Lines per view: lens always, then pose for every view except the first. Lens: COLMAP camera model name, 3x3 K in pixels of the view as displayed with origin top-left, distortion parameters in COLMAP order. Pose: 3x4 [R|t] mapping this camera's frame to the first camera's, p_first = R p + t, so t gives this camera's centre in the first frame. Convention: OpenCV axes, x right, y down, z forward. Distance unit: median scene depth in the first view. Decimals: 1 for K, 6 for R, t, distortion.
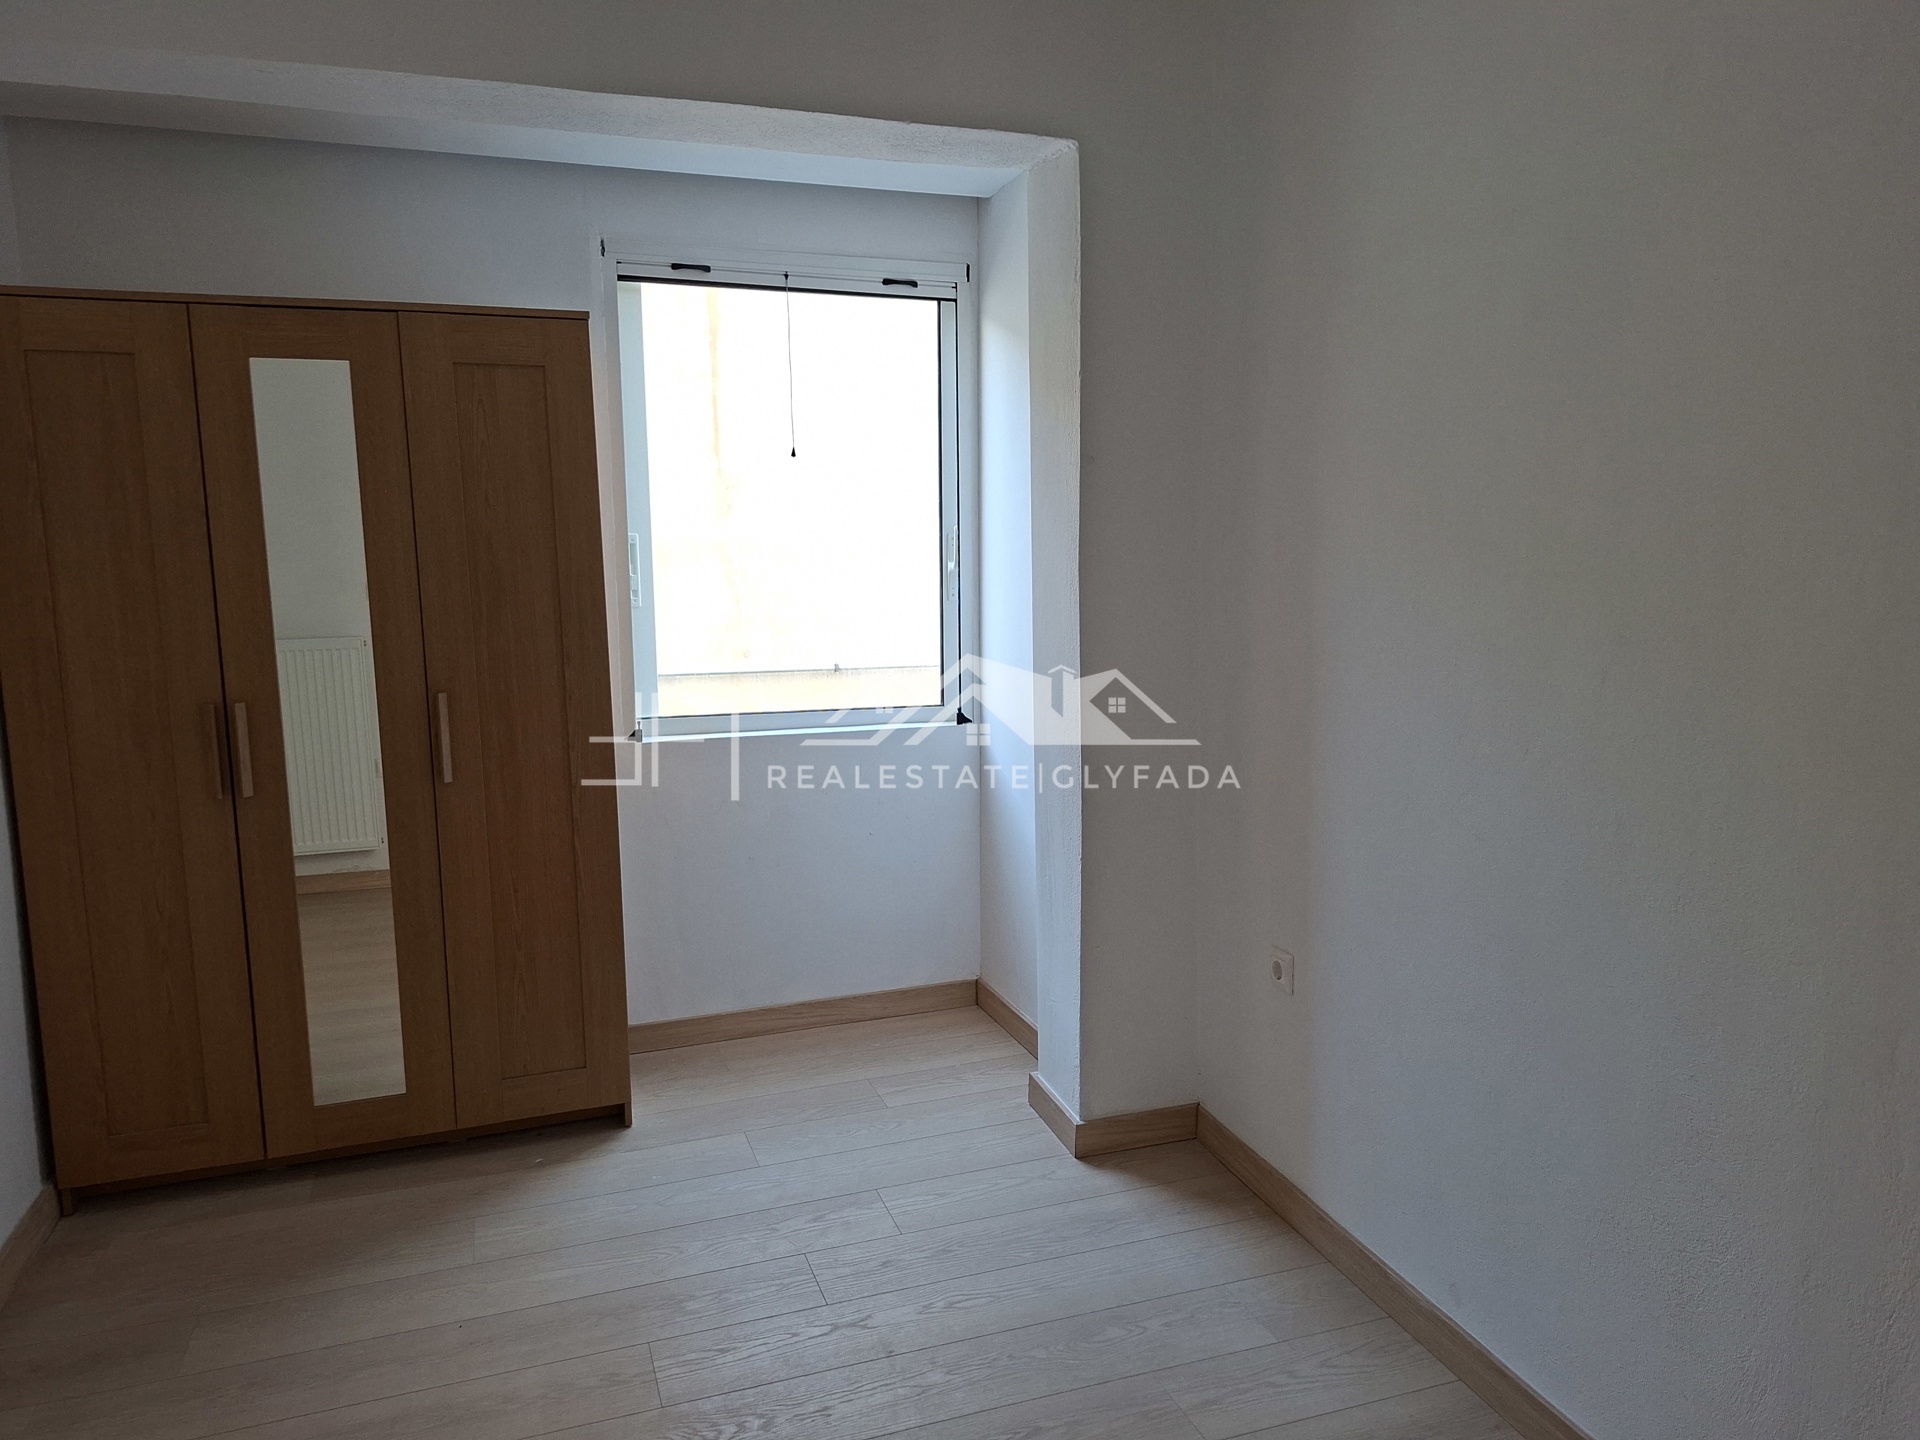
lens RADIAL K [[1348.0, 0, 954.7], [0, 1348.0, 728.3], [0, 0, 1]] dist [0.116057, -0.117569]
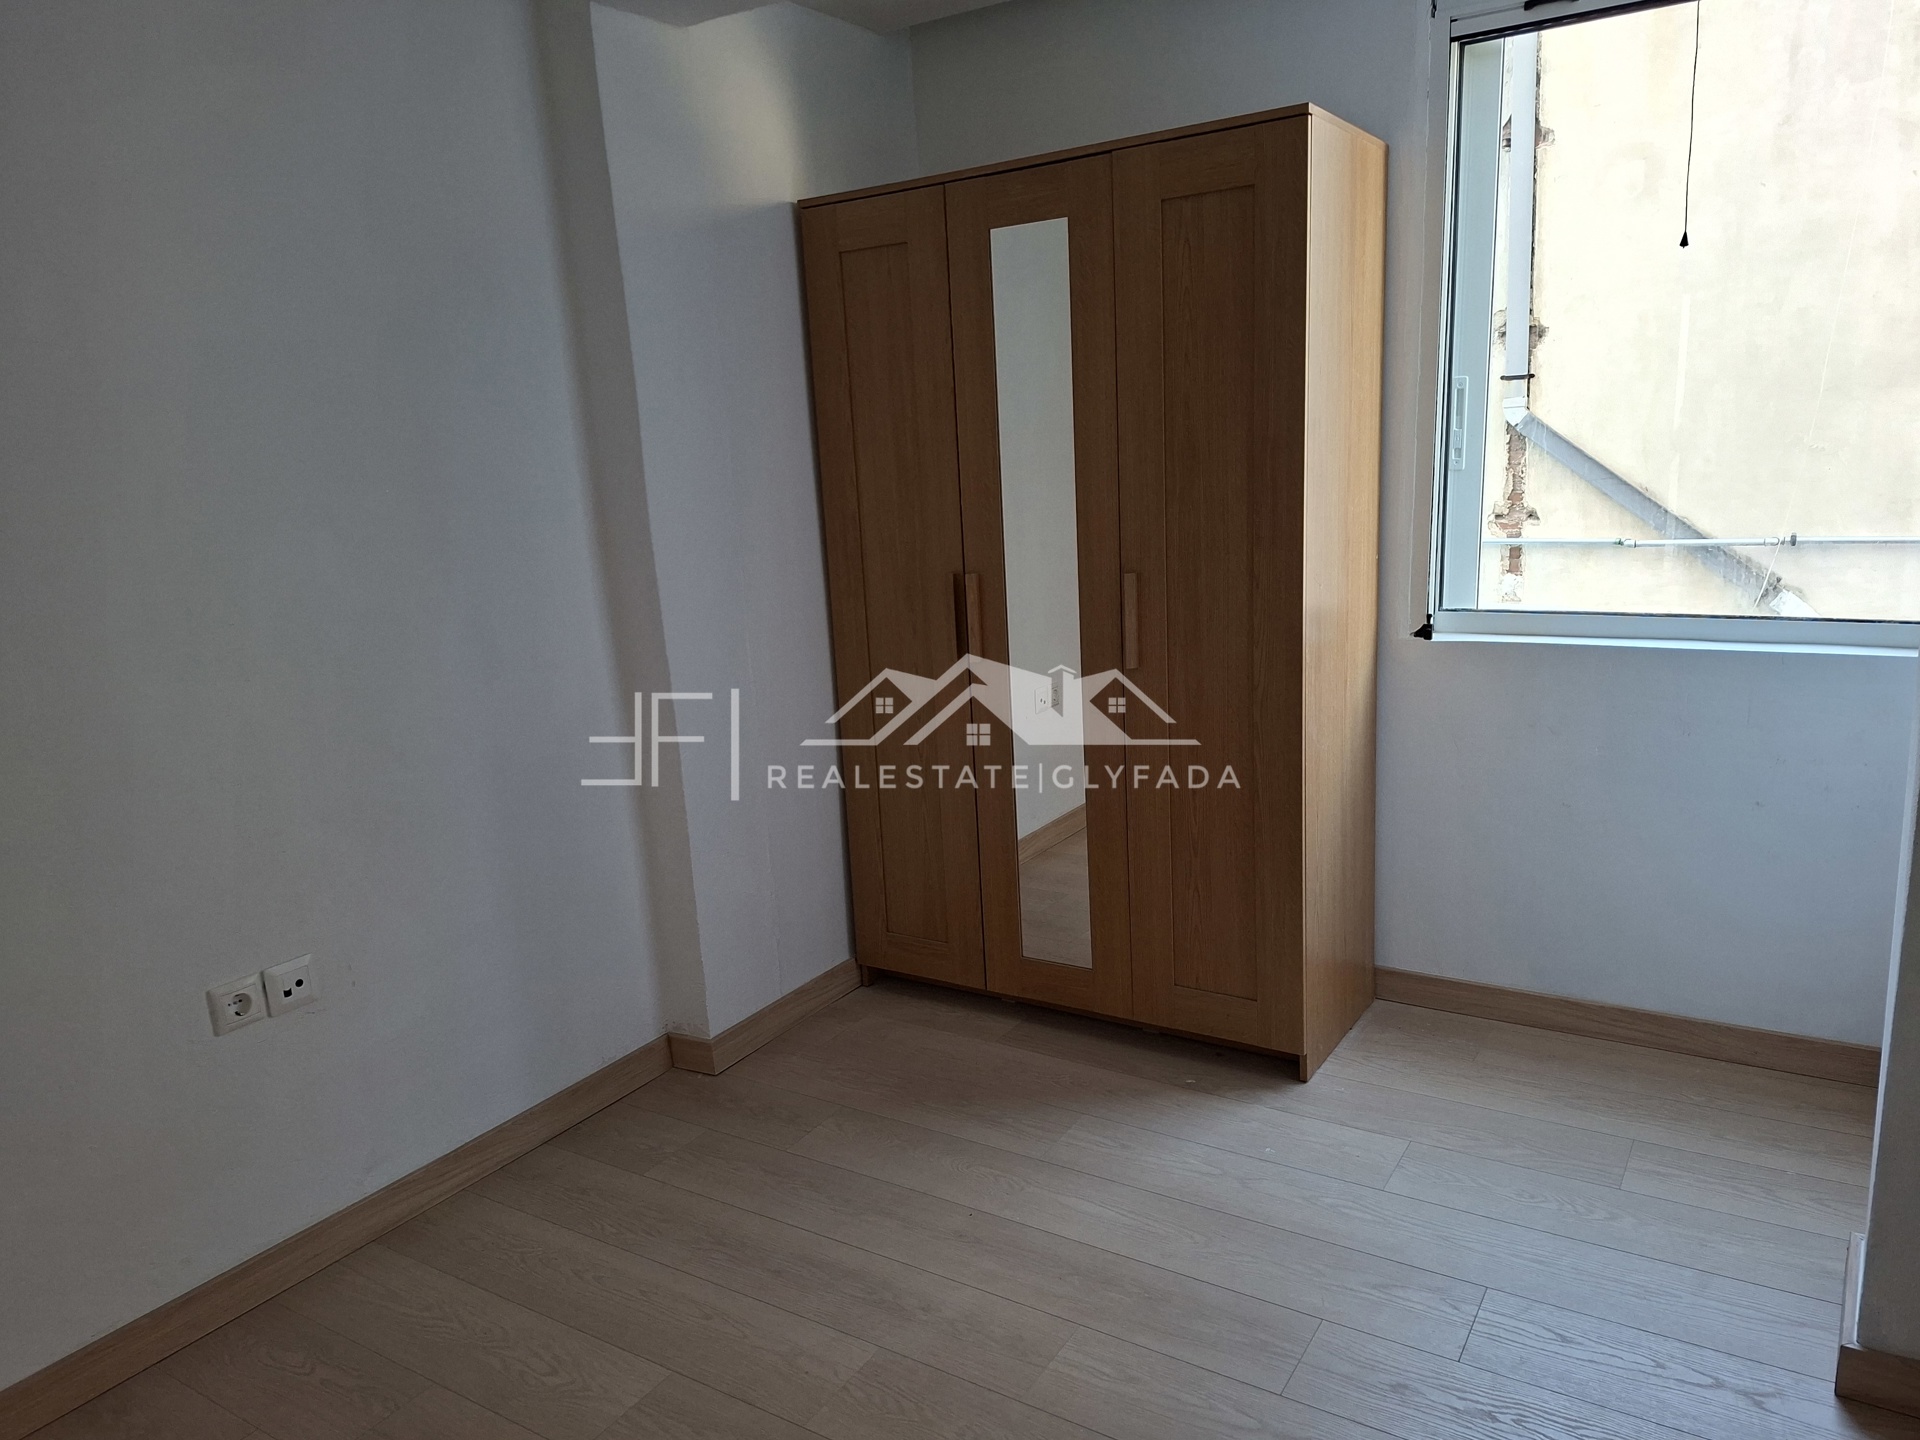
lens RADIAL K [[1348.0, 0, 954.7], [0, 1348.0, 728.3], [0, 0, 1]] dist [0.116057, -0.117569]
pose [[0.623968, 0.147751, -0.767355, 0.275315], [-0.060265, 0.988137, 0.141257, -0.043156], [0.779123, -0.041895, 0.625470, 0.314156]]
